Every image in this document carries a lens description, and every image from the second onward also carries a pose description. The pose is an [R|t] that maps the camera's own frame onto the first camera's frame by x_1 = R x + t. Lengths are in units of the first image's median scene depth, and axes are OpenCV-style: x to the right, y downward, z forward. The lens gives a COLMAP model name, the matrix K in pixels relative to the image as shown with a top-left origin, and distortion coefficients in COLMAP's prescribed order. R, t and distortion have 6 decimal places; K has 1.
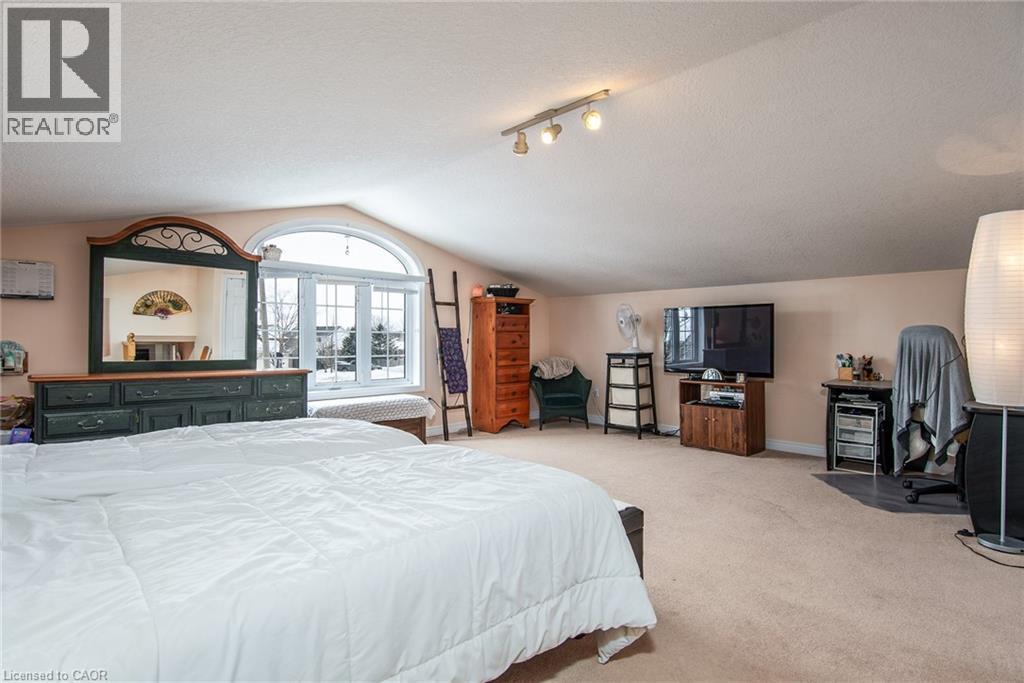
lens RADIAL K [[517.1, 0, 502.0], [0, 517.1, 342.8], [0, 0, 1]] dist [-0.004618, 0.000691]
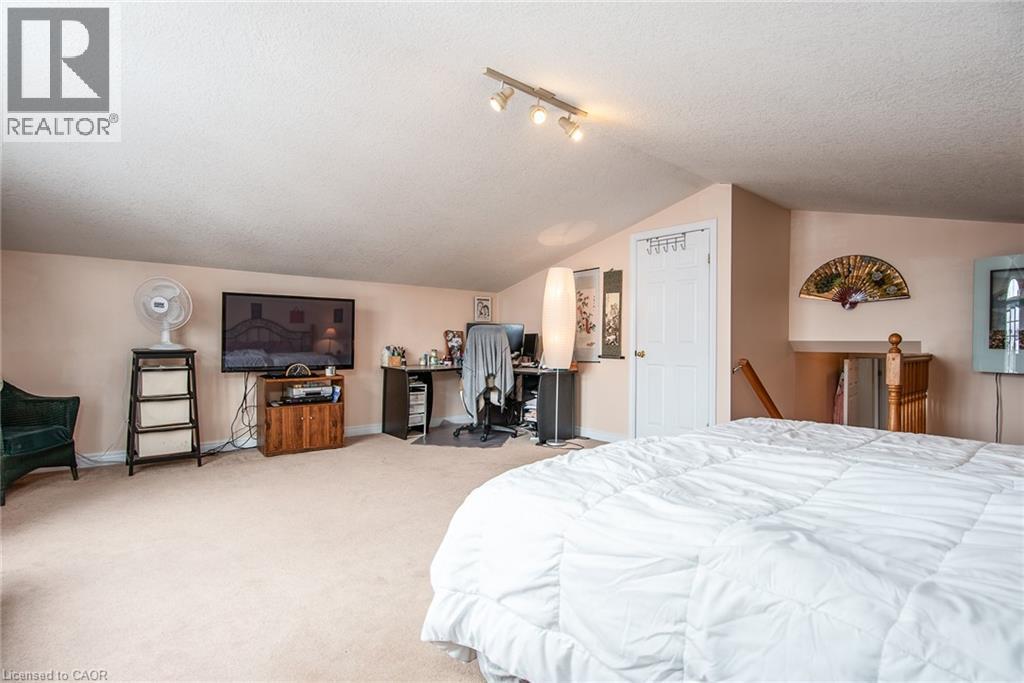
lens RADIAL K [[517.1, 0, 502.0], [0, 517.1, 342.8], [0, 0, 1]] dist [-0.004618, 0.000691]
pose [[0.045107, -0.015097, 0.998868, -0.510140], [-0.008871, 0.999840, 0.015512, -0.005218], [-0.998943, -0.009560, 0.044966, 0.614887]]
